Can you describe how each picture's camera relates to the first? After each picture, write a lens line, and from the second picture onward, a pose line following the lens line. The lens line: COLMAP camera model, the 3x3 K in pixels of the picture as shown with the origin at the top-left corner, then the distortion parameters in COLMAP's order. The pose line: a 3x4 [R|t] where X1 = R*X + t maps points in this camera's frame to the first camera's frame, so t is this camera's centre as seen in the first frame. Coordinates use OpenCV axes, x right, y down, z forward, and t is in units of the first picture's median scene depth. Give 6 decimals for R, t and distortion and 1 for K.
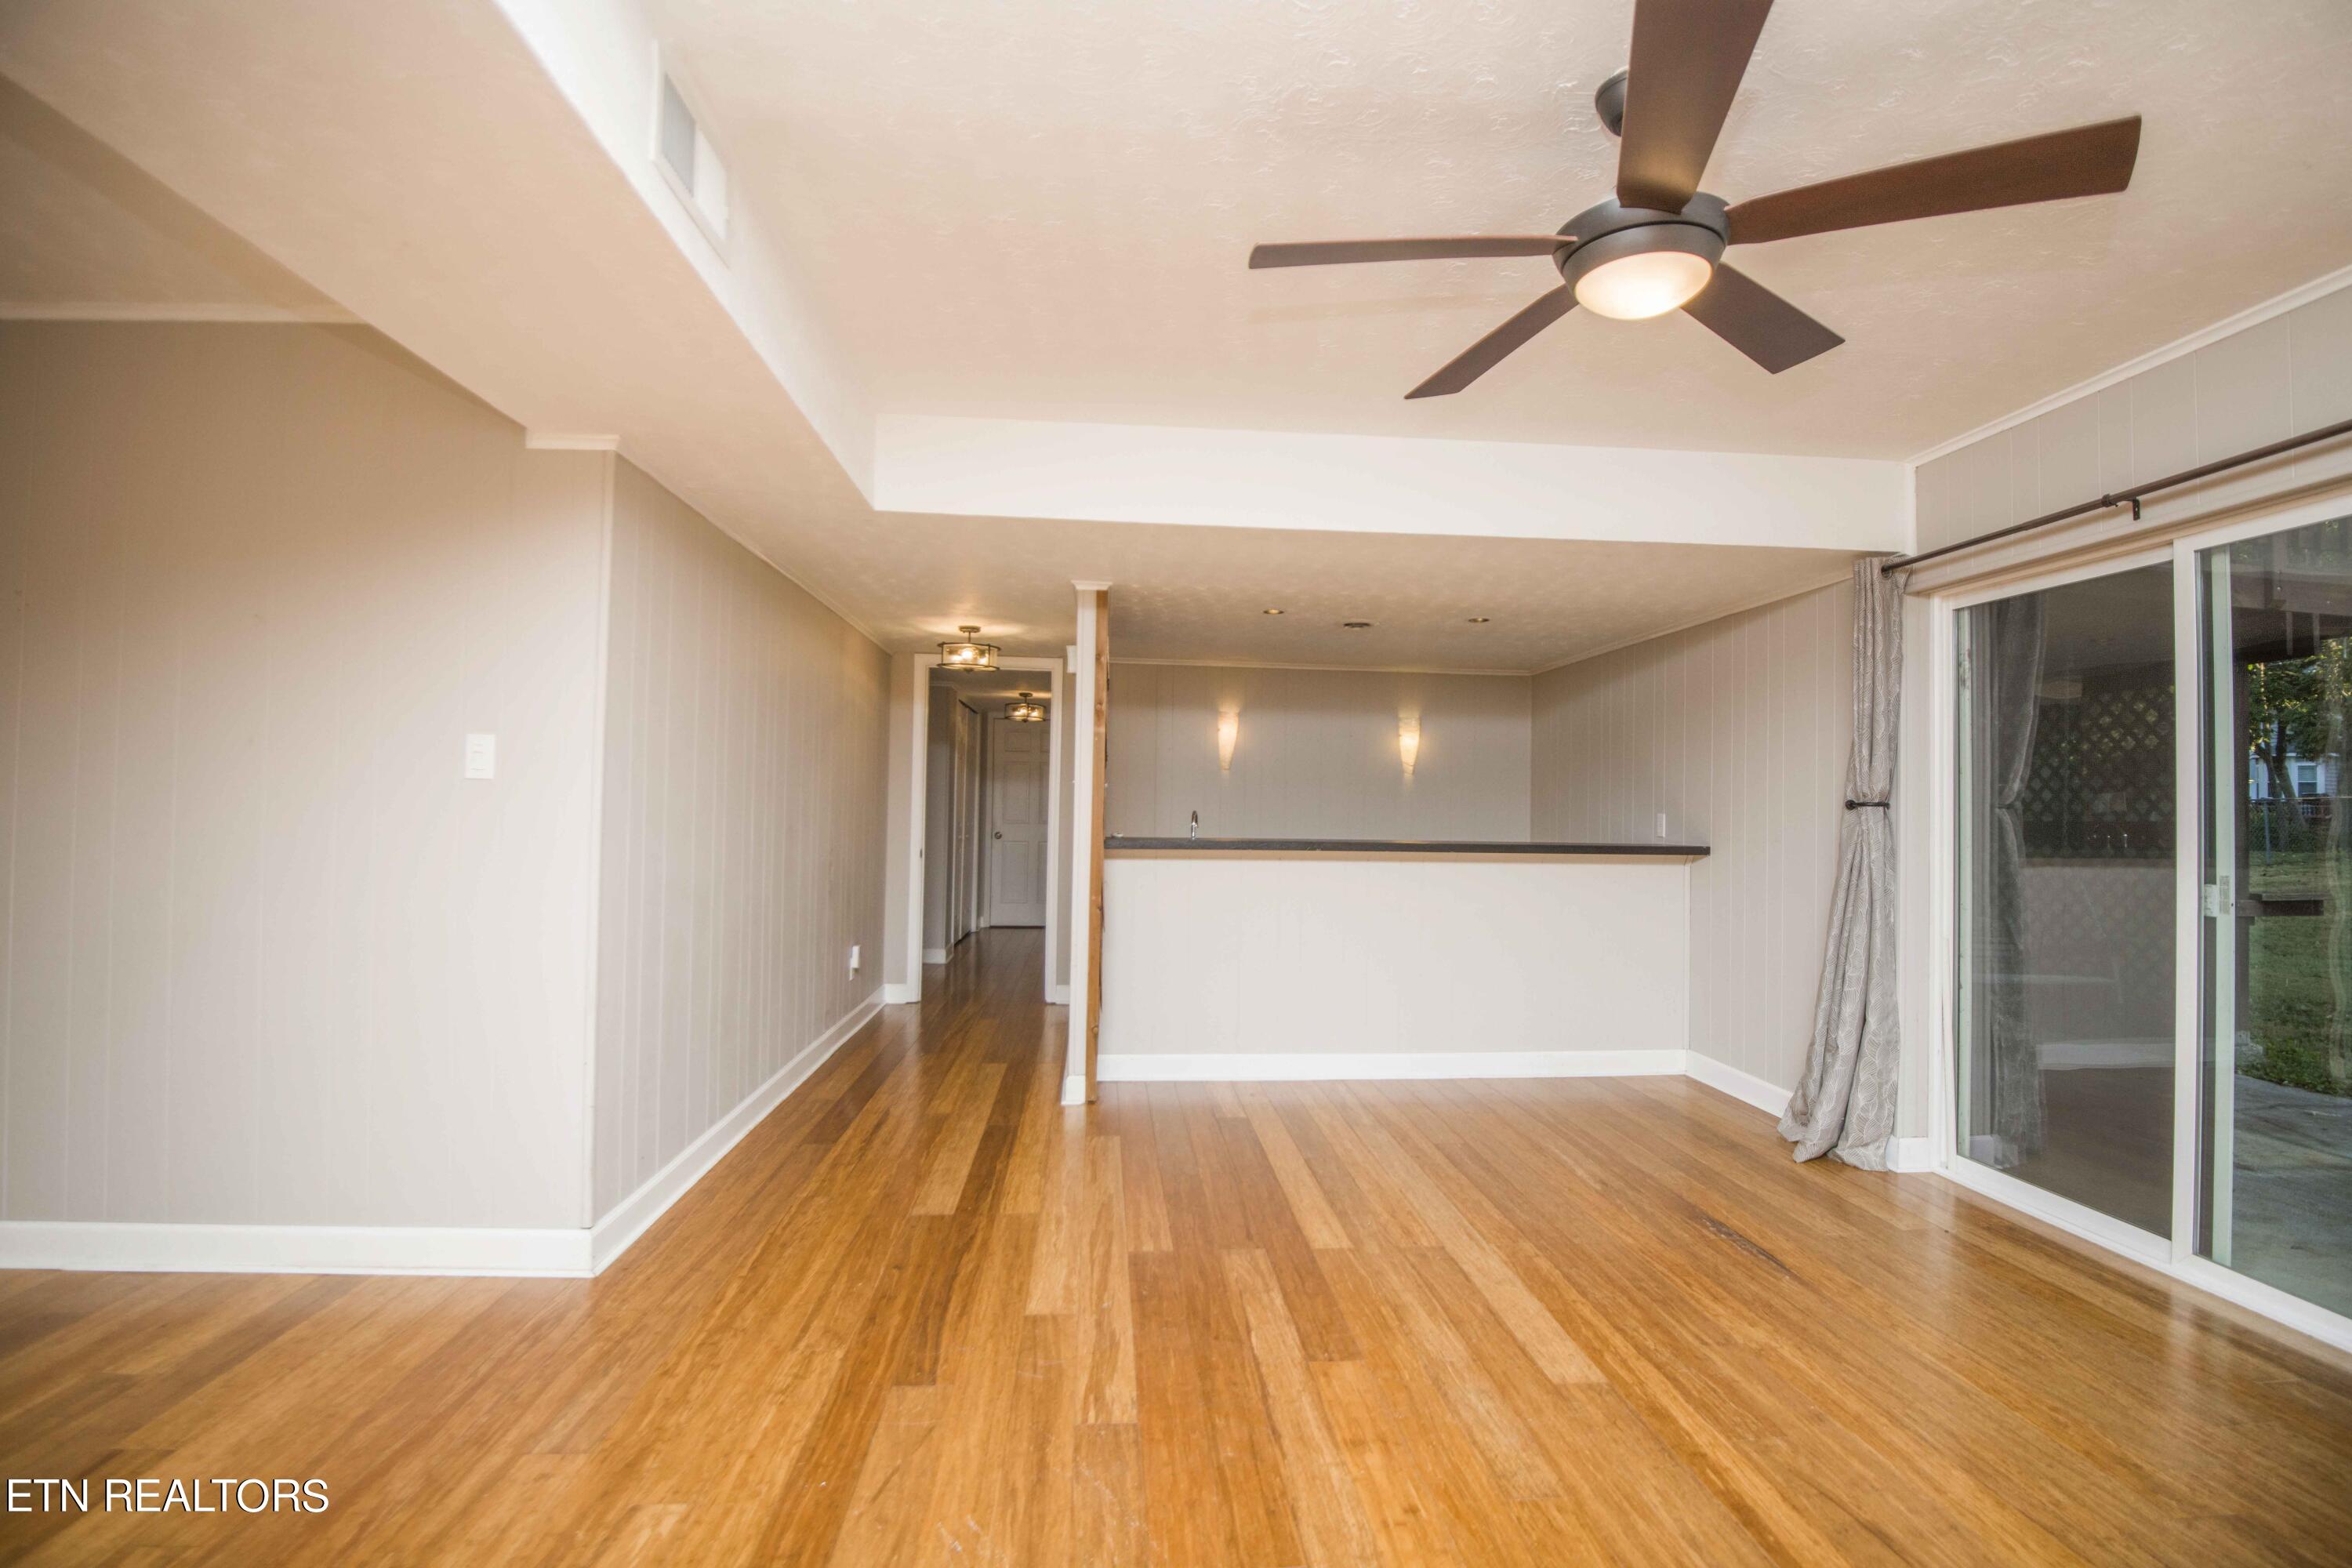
lens RADIAL K [[1078.0, 0, 1189.3], [0, 1078.0, 777.0], [0, 0, 1]] dist [-0.012100, -0.014775]
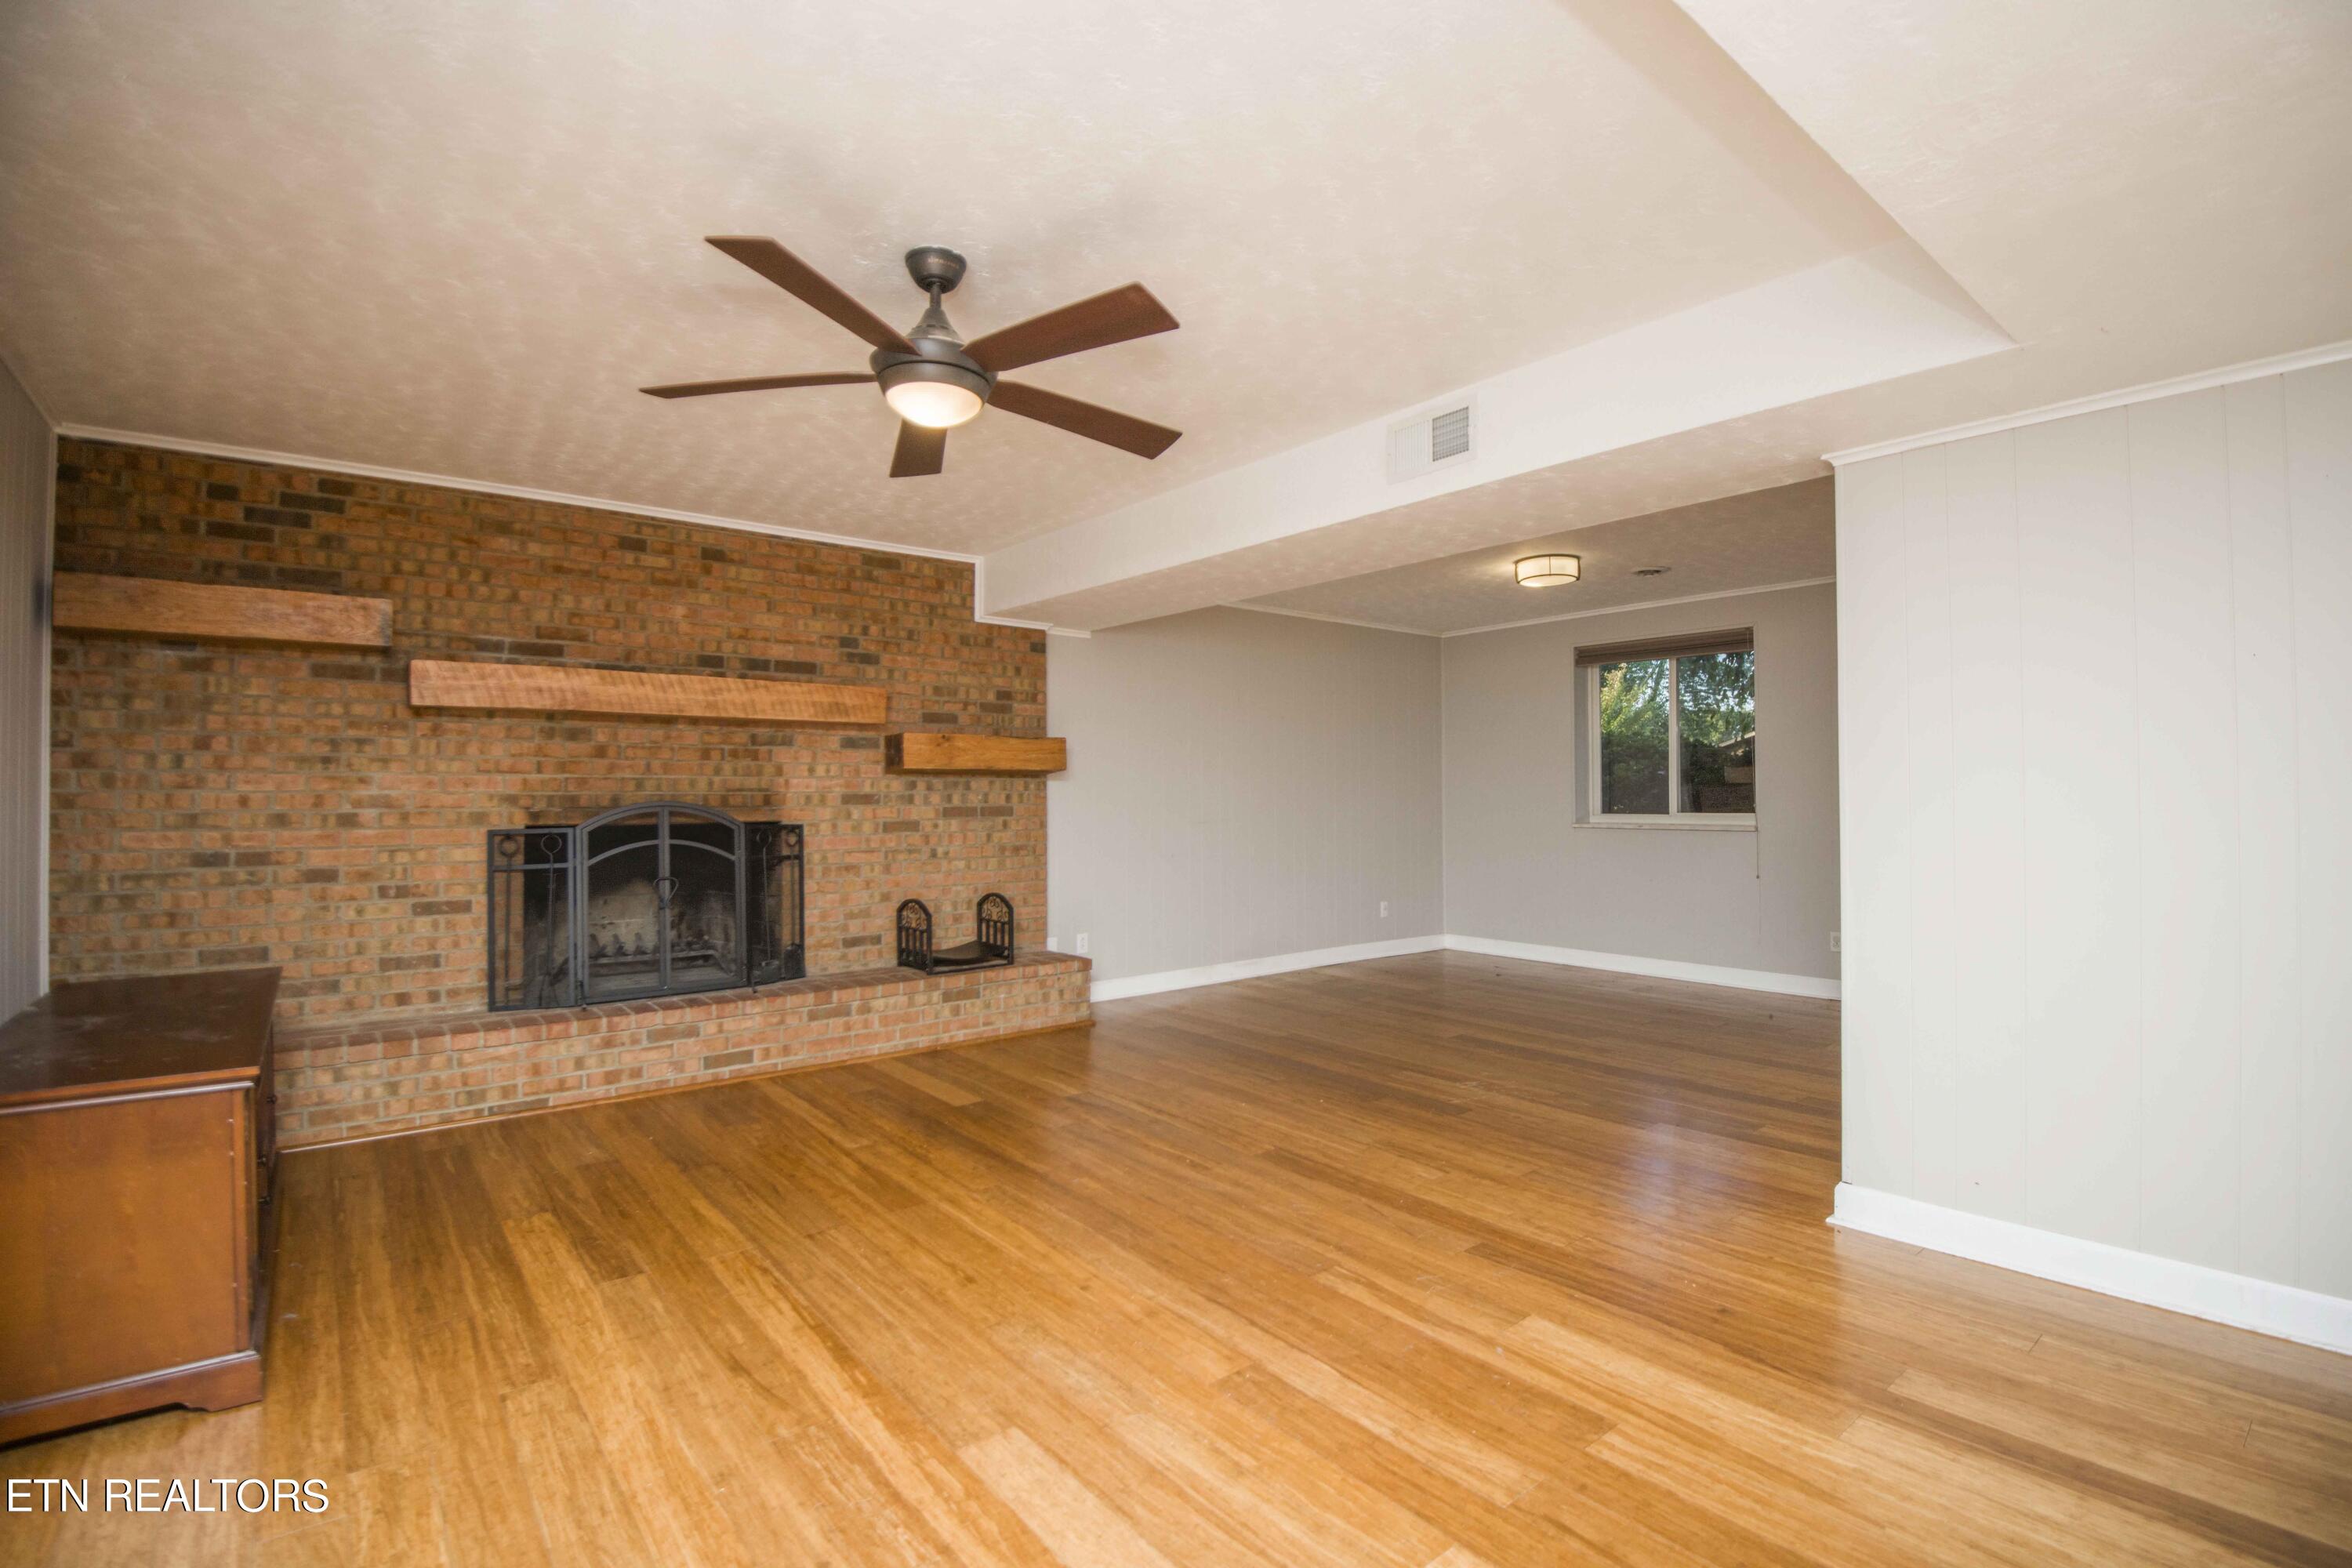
lens RADIAL K [[1078.0, 0, 1184.9], [0, 1078.0, 776.1], [0, 0, 1]] dist [-0.012100, -0.014775]
pose [[-0.824754, -0.026212, -0.564883, 0.611446], [0.004851, 0.998560, -0.053418, 0.062993], [0.565470, -0.046796, -0.823440, 1.518076]]
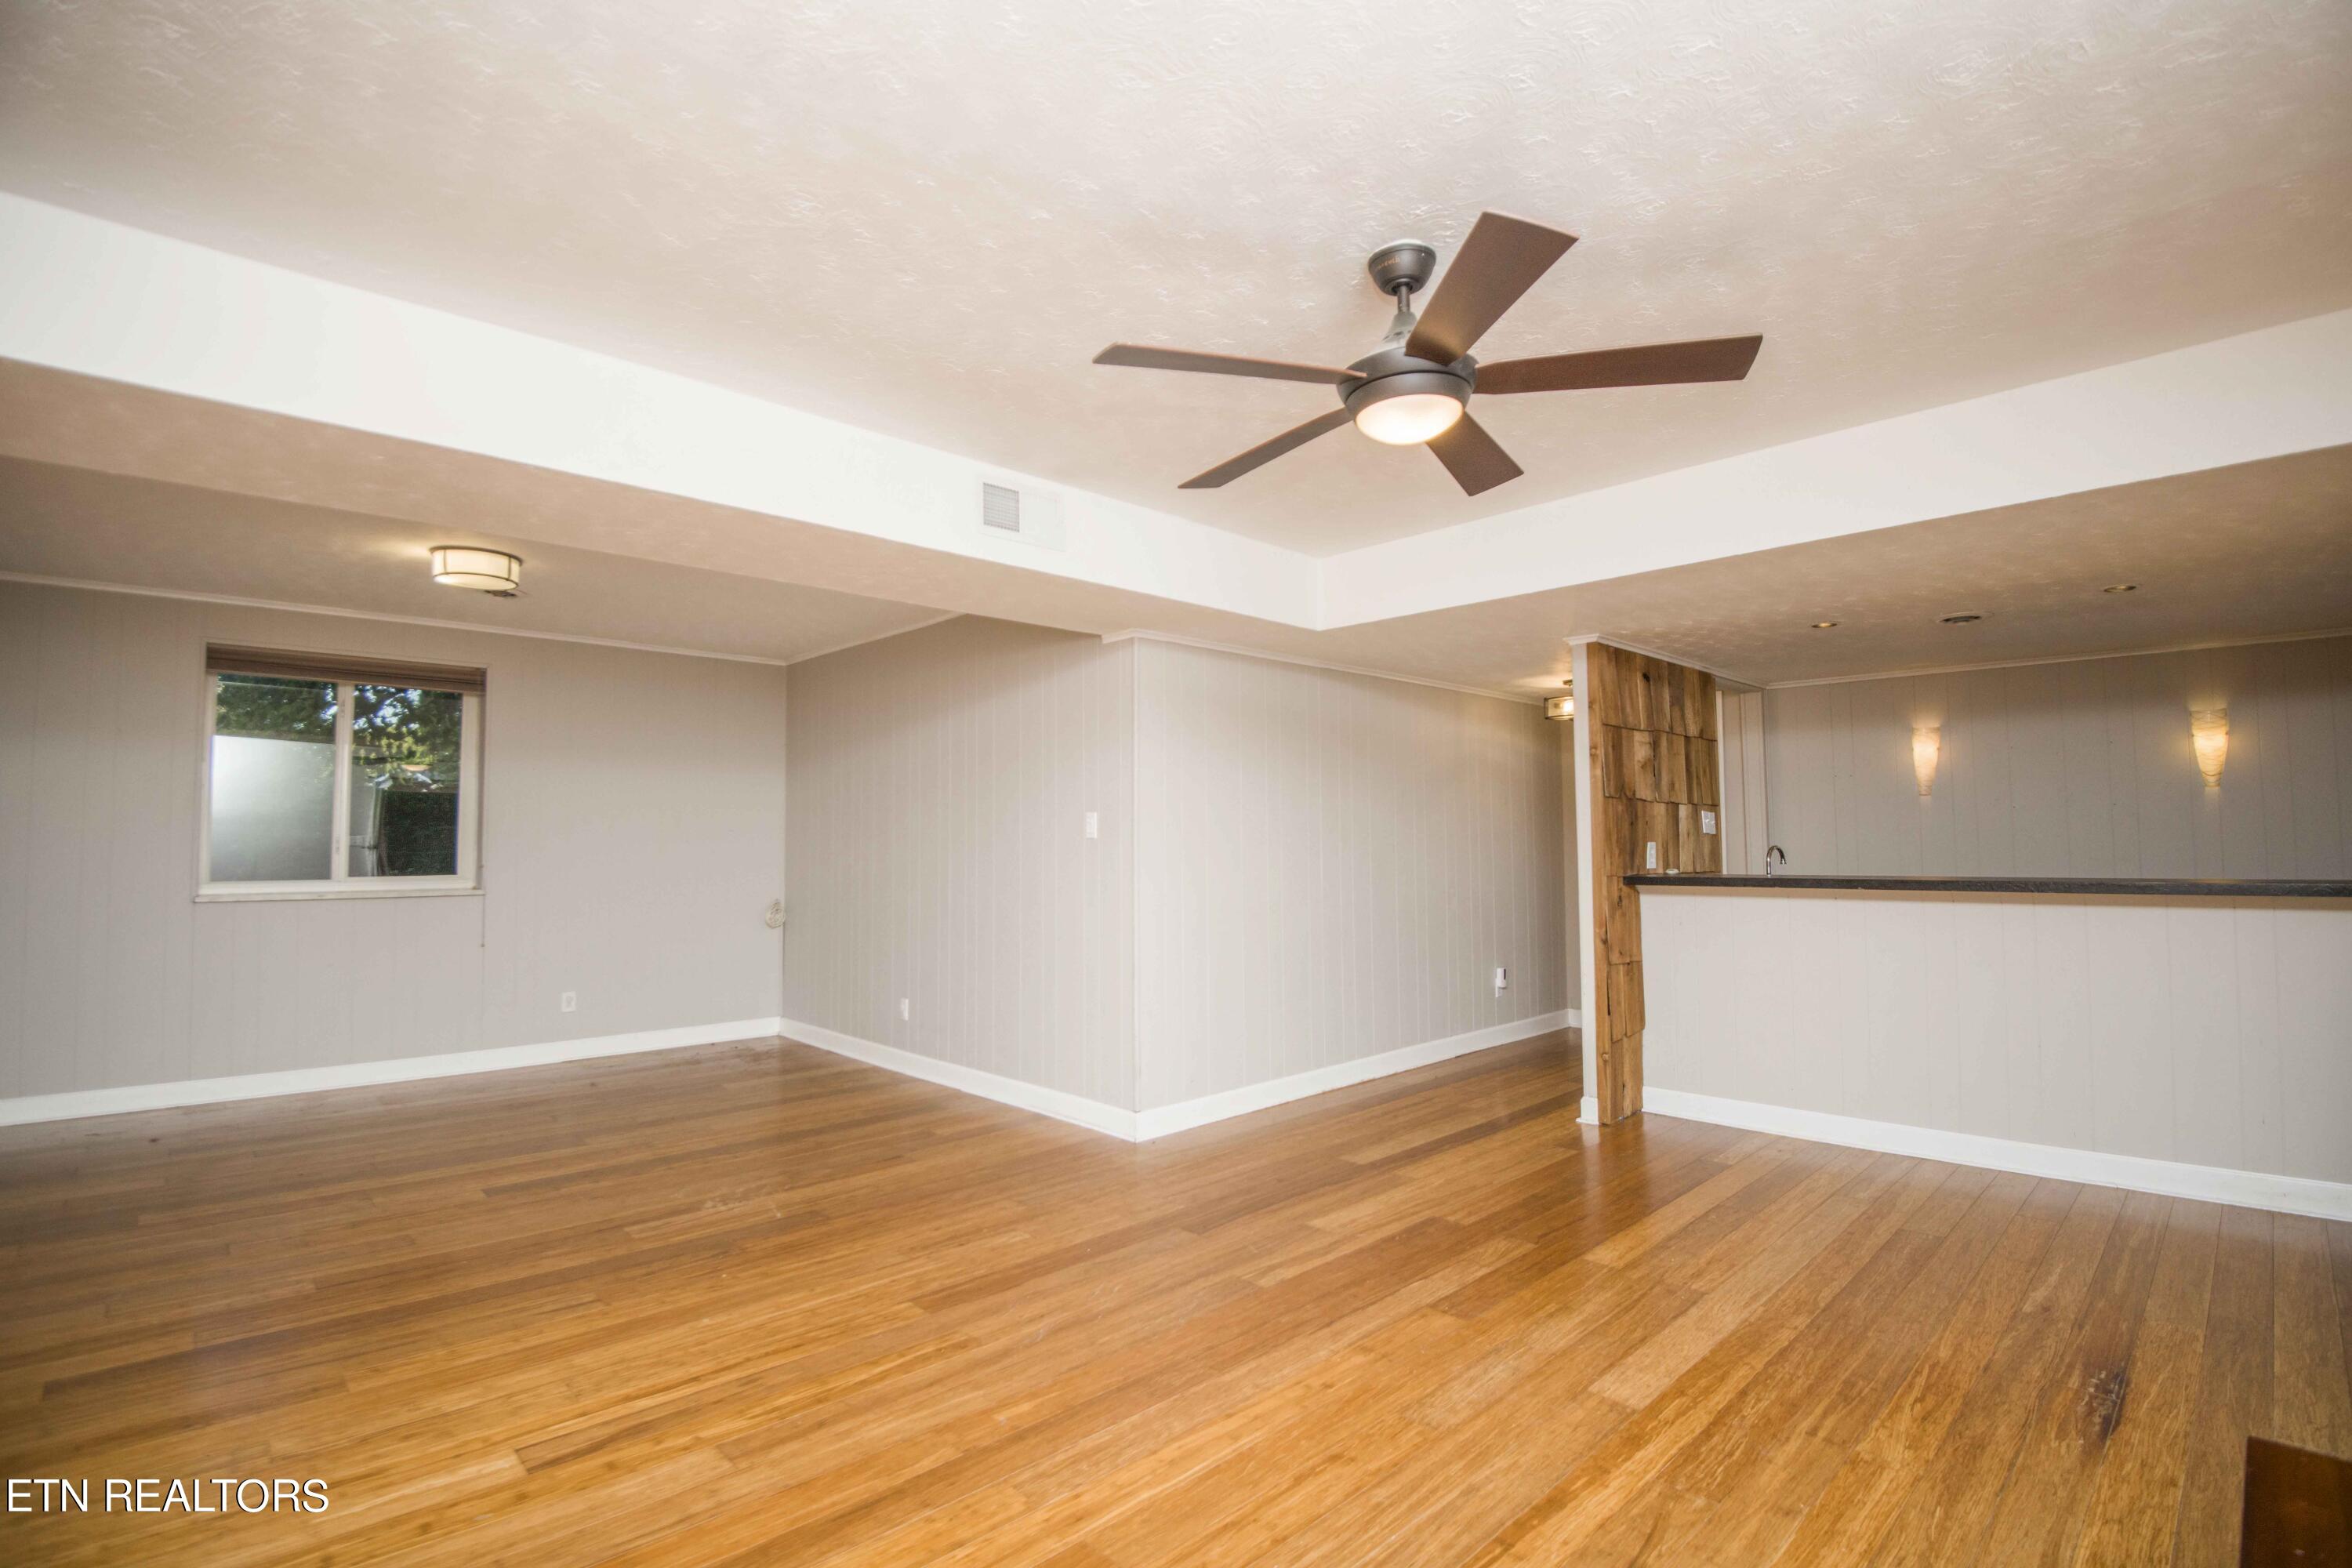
lens RADIAL K [[1078.0, 0, 1190.4], [0, 1078.0, 781.7], [0, 0, 1]] dist [-0.012100, -0.014775]
pose [[0.630974, -0.064691, -0.773102, 0.784863], [0.040923, 0.997905, -0.050102, 0.002933], [0.774724, -0.000024, 0.632300, 0.022969]]
